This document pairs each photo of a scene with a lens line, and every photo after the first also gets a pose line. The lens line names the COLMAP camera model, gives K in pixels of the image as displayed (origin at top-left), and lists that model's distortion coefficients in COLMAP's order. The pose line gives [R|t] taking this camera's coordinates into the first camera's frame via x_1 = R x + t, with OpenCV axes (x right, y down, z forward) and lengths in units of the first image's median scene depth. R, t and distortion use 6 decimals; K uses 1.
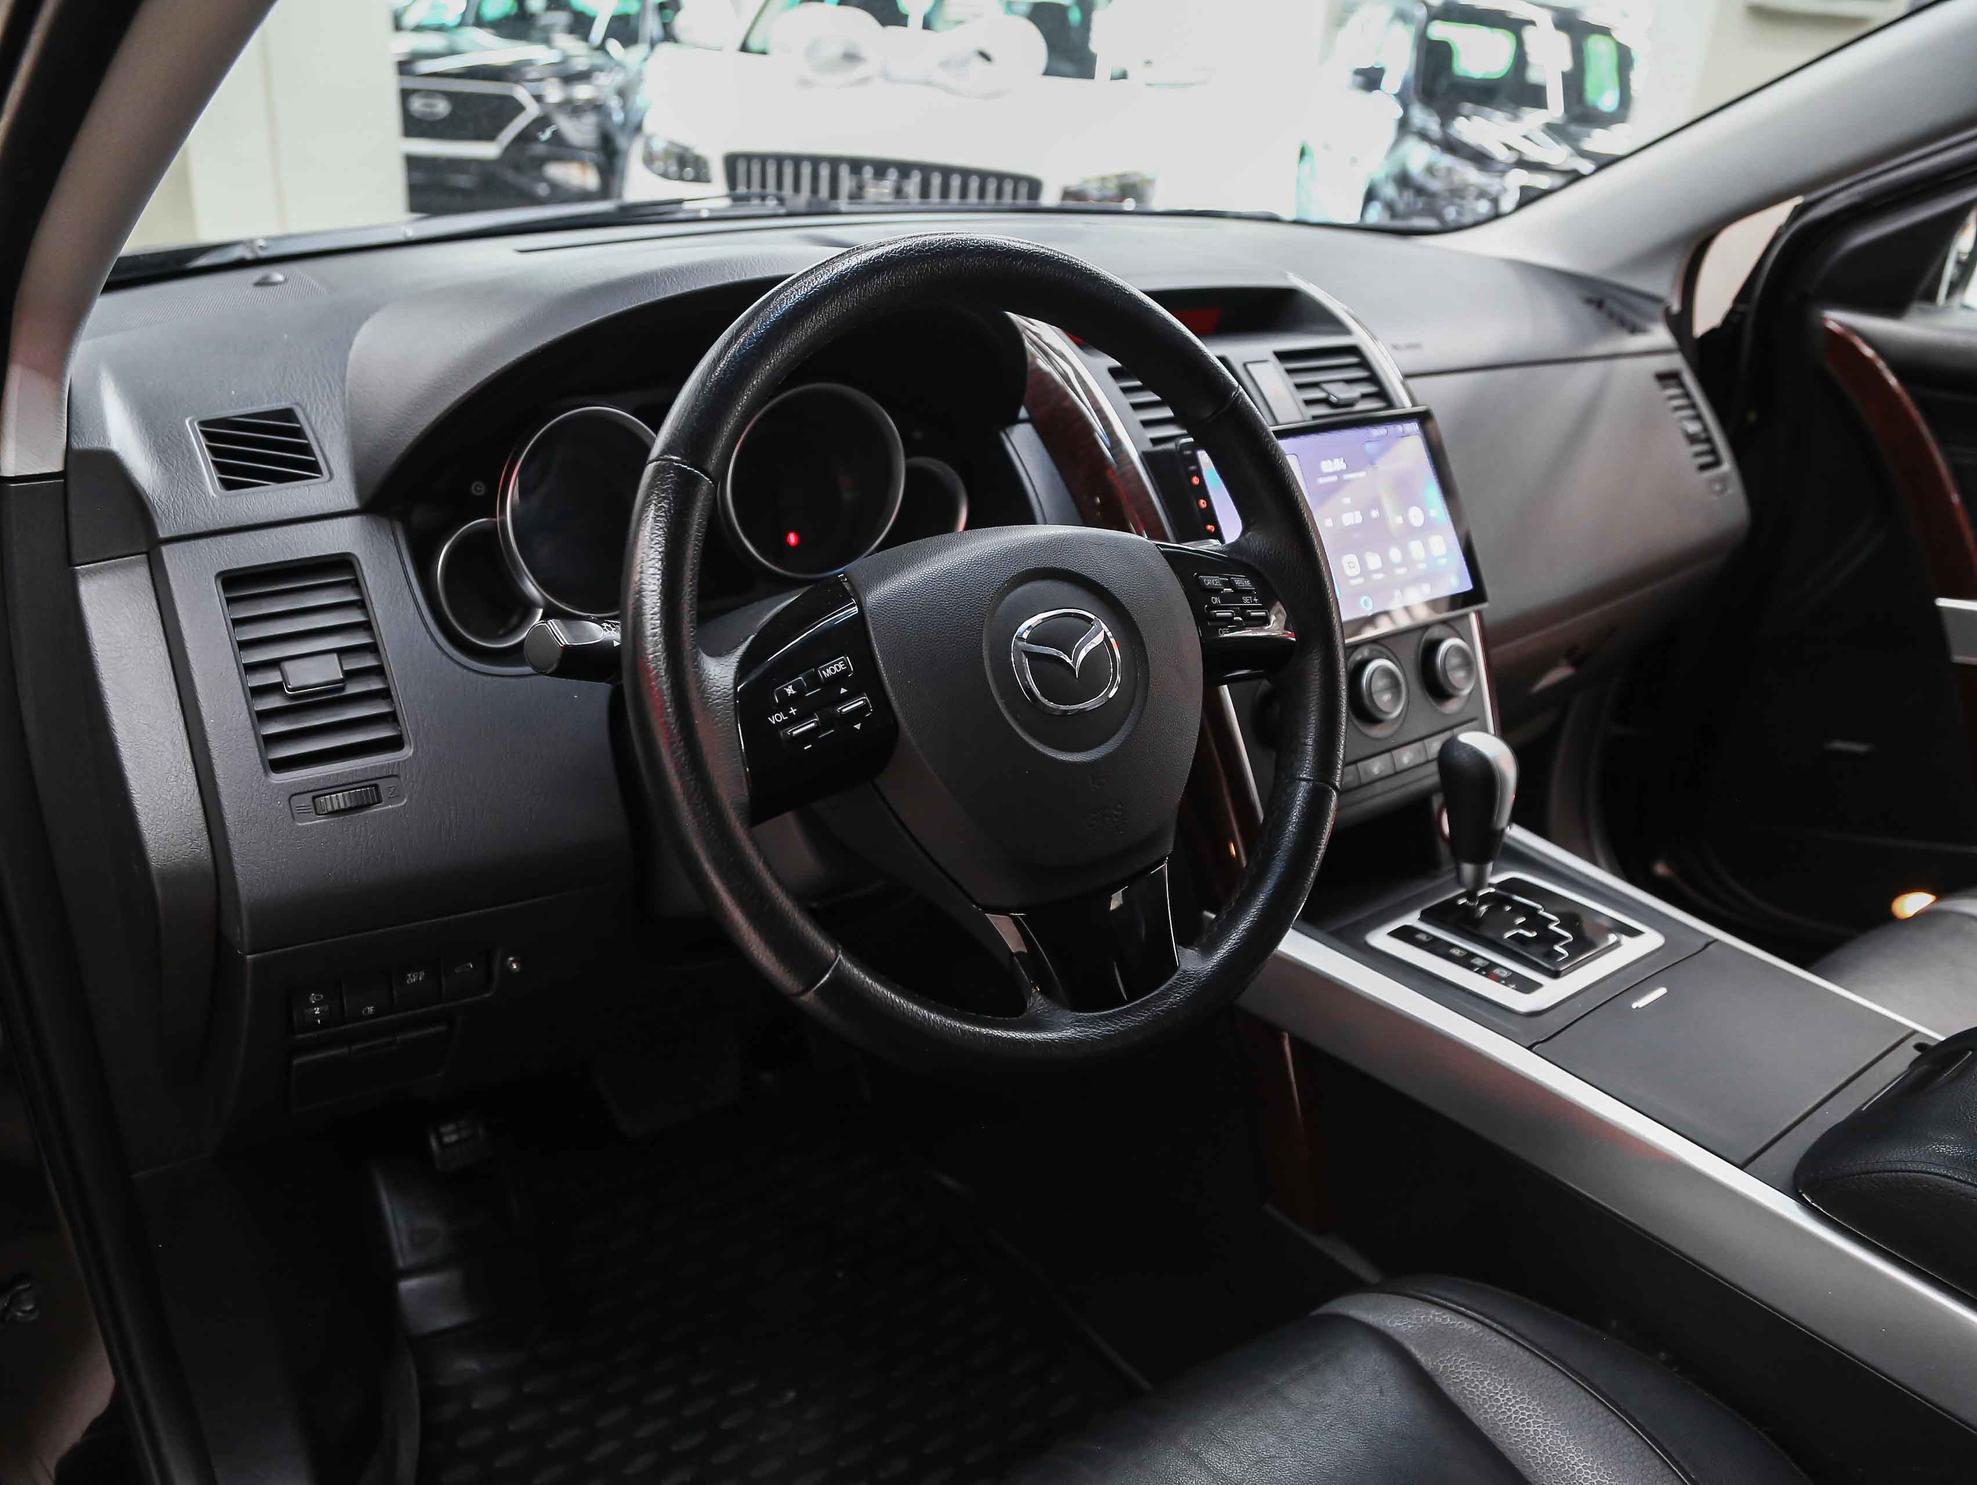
lens RADIAL K [[1506.7, 0, 989.7], [0, 1506.7, 760.6], [0, 0, 1]] dist [-0.103672, 0.037715]
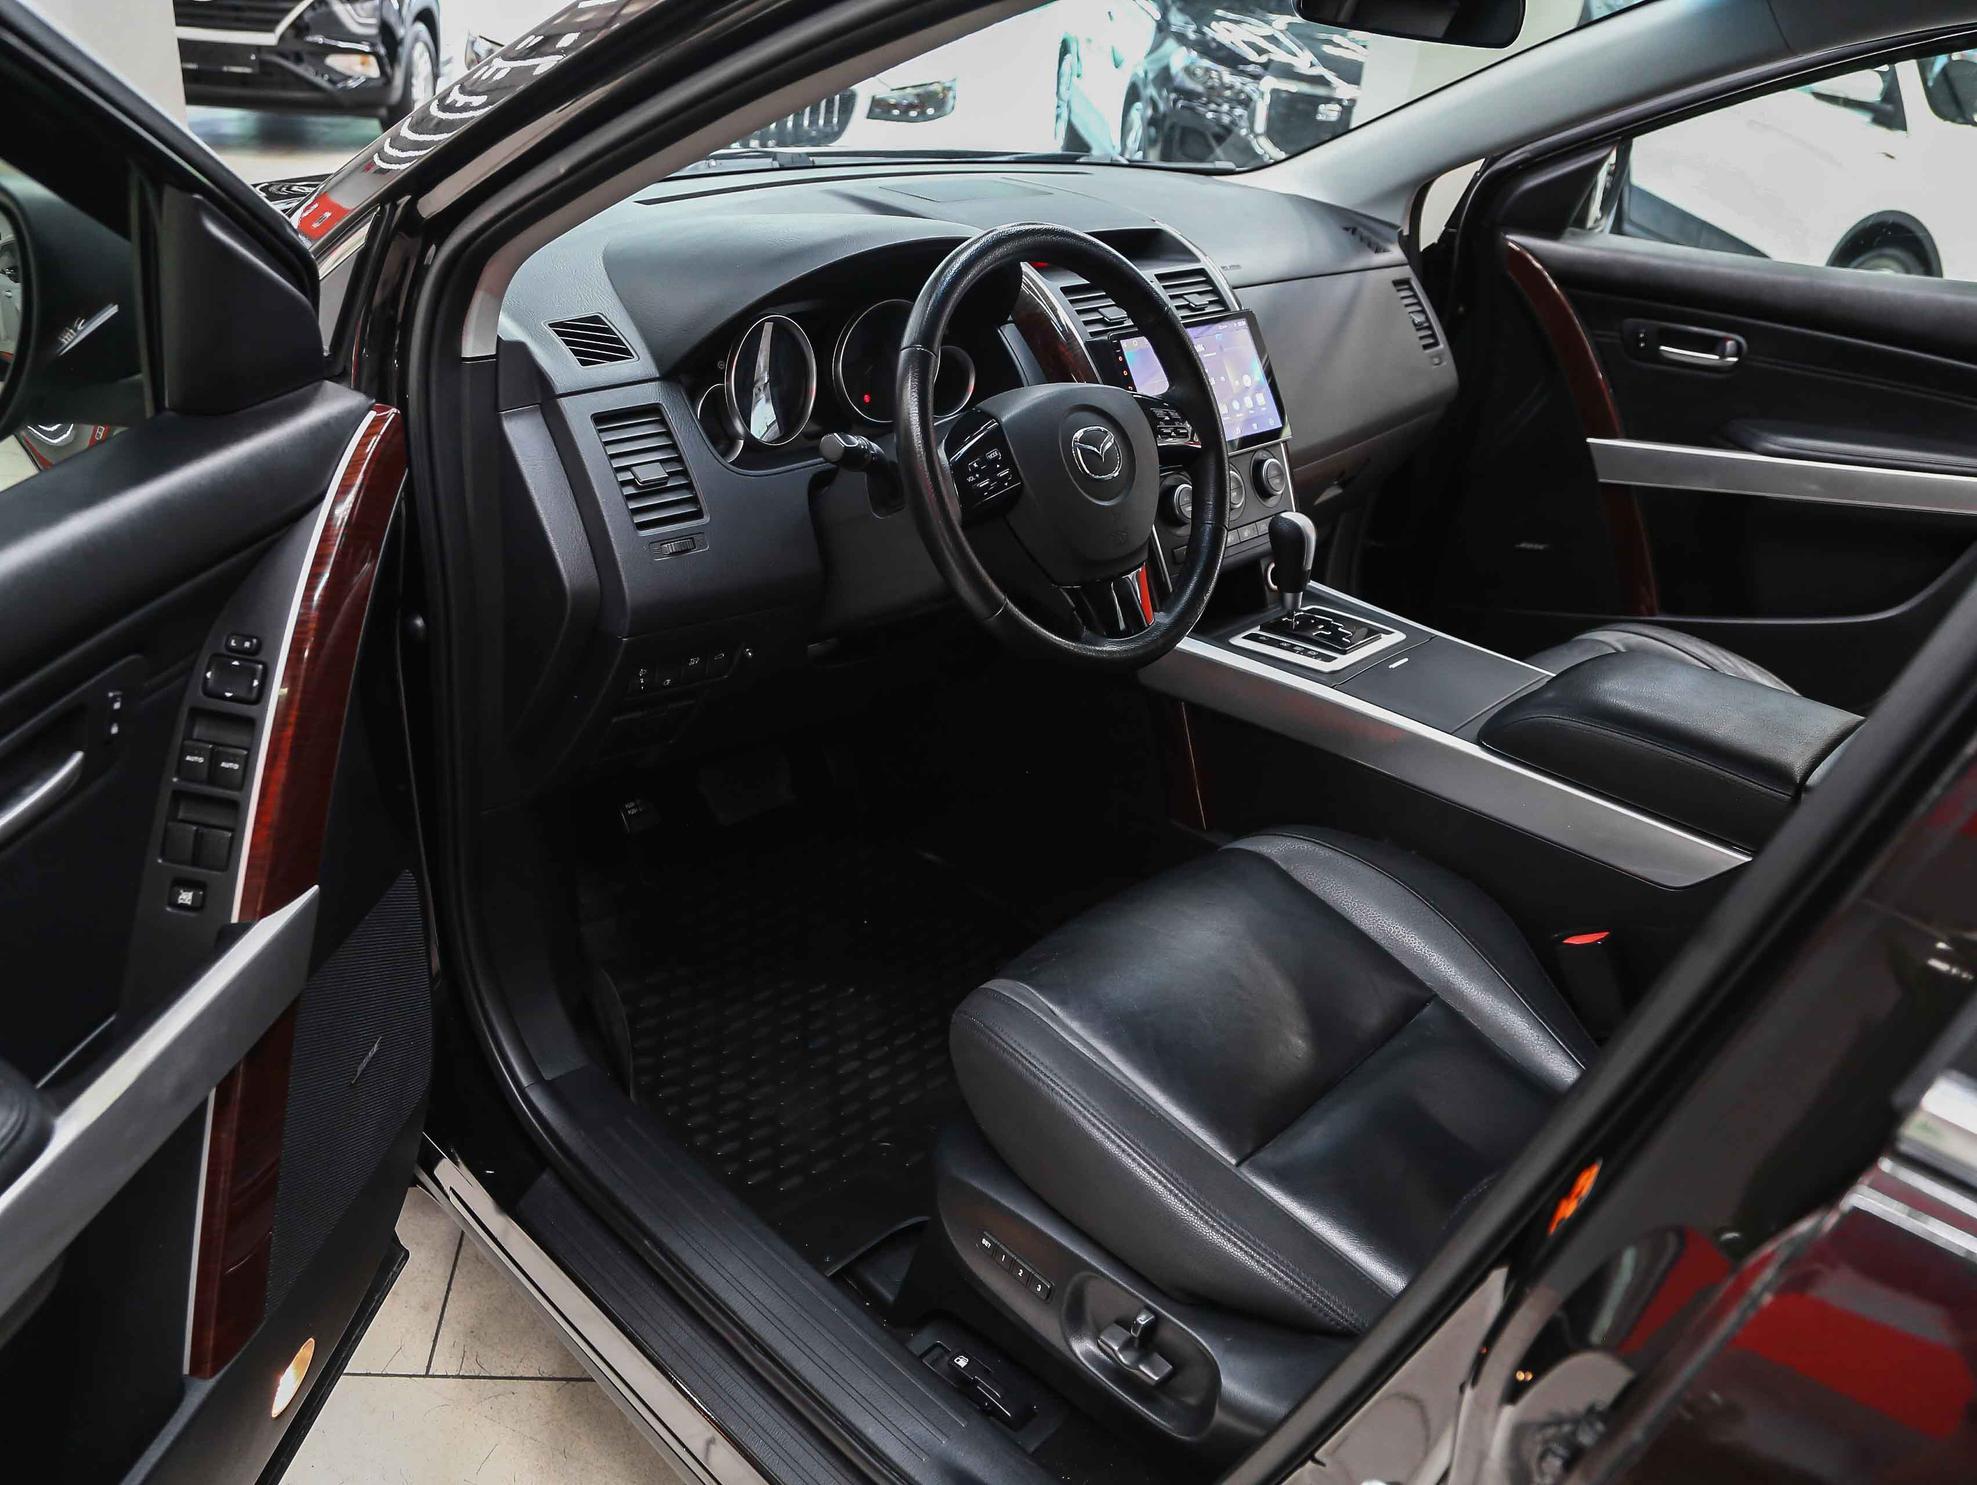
lens RADIAL K [[1506.7, 0, 991.2], [0, 1506.7, 733.1], [0, 0, 1]] dist [-0.103672, 0.037715]
pose [[0.987191, -0.046002, 0.152764, -0.179863], [0.037439, 0.997587, 0.058468, 0.079240], [-0.155085, -0.052000, 0.986532, -0.401343]]
